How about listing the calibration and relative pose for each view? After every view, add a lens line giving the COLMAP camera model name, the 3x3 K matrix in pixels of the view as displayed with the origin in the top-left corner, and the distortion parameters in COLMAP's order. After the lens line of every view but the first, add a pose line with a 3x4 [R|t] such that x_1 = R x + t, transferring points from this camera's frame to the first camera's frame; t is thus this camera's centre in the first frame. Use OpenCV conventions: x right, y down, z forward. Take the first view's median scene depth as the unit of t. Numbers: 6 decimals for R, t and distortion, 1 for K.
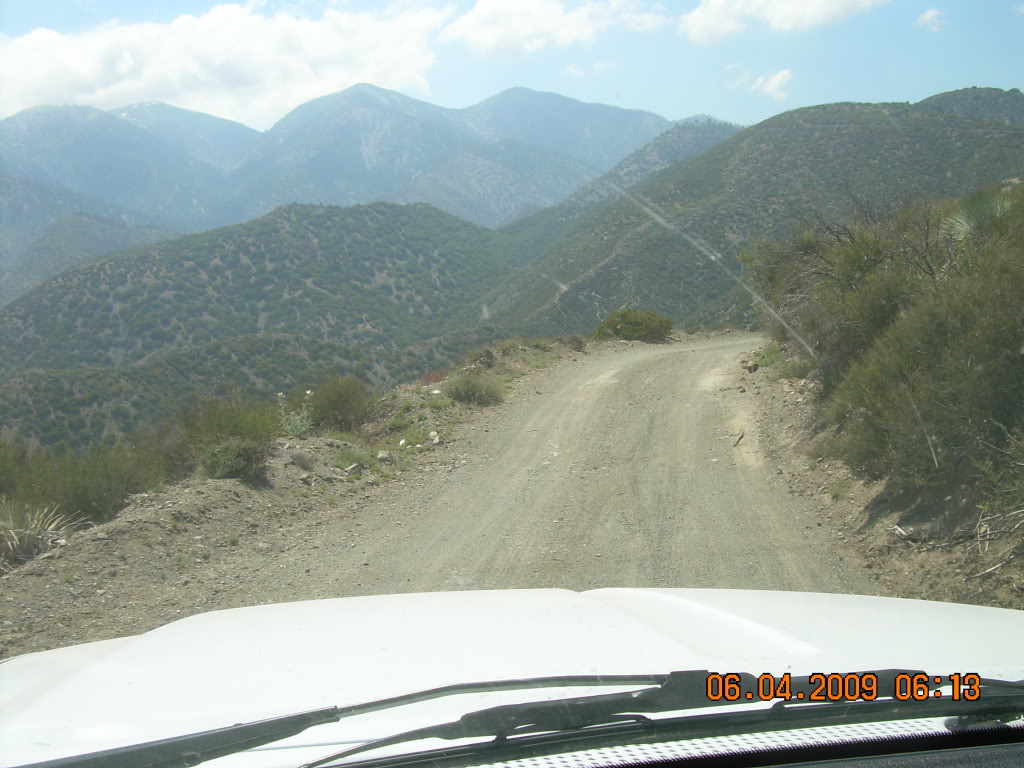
lens RADIAL K [[1184.9, 0, 510.3], [0, 1184.9, 382.8], [0, 0, 1]] dist [-0.130694, 0.000000]
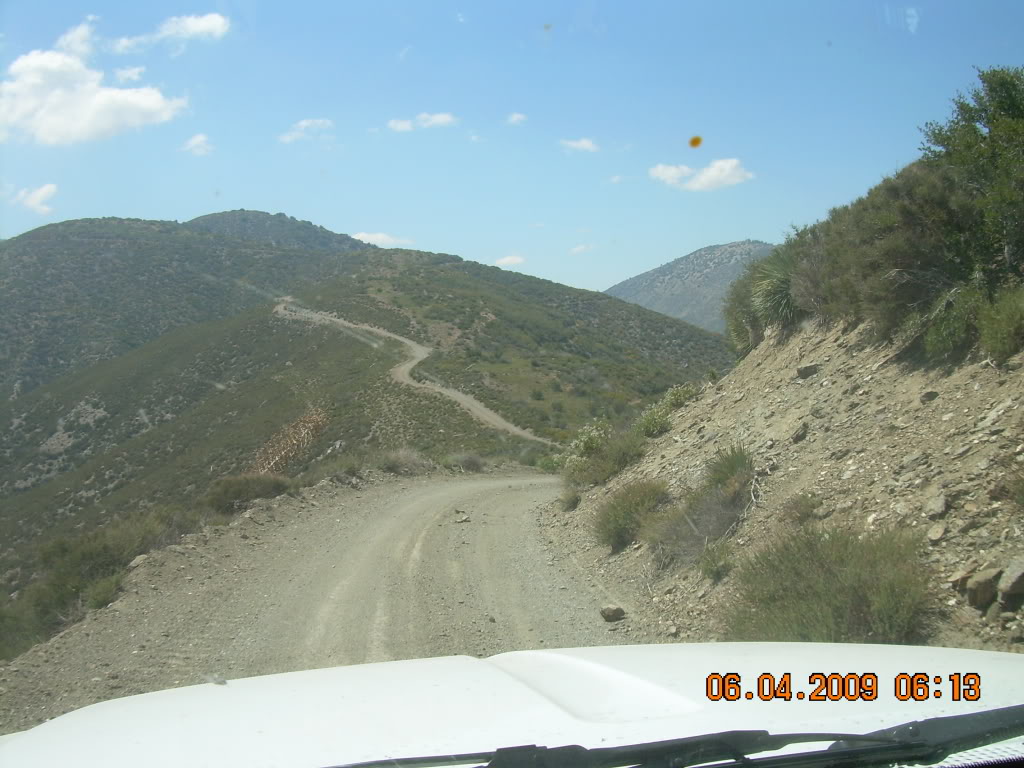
lens RADIAL K [[1184.9, 0, 512.2], [0, 1184.9, 381.8], [0, 0, 1]] dist [-0.130694, 0.000000]
pose [[0.818870, 0.014025, 0.573807, 0.002795], [0.045861, 0.994906, -0.089765, -0.000004], [-0.572143, 0.099822, 0.814056, 0.022327]]
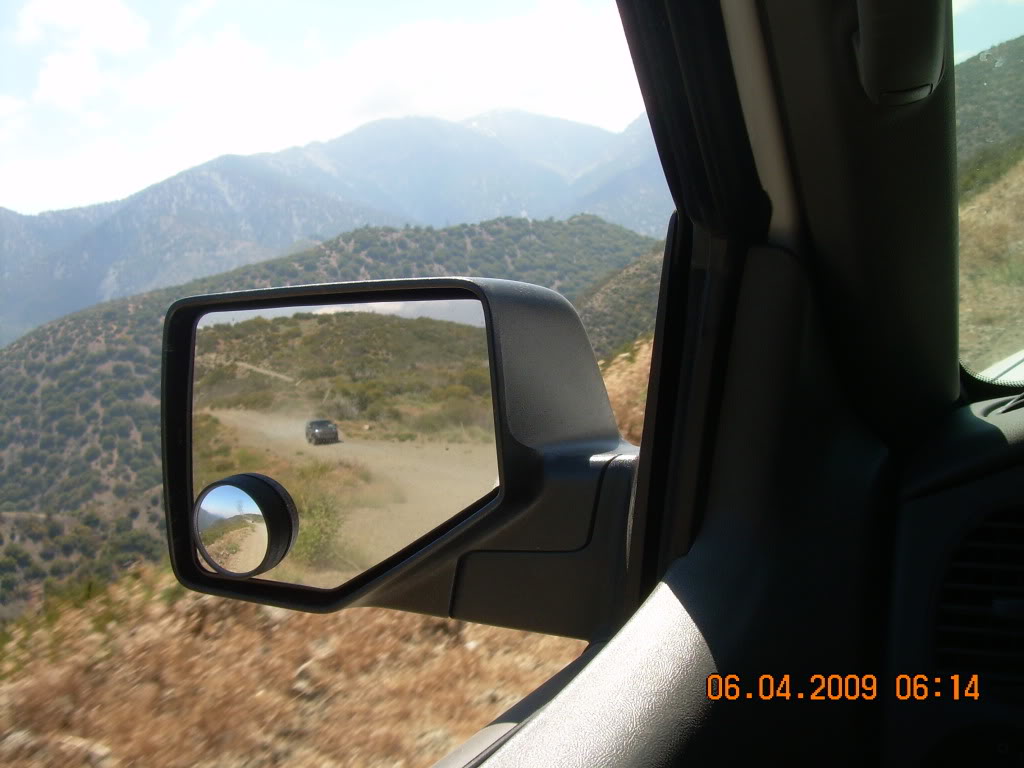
lens RADIAL K [[1184.9, 0, 513.3], [0, 1184.9, 385.2], [0, 0, 1]] dist [-0.130694, 0.000000]
pose [[0.928608, -0.000213, -0.371062, 0.236593], [0.000766, 0.999999, 0.001343, -0.070402], [0.371061, -0.001531, 0.928607, 0.450085]]
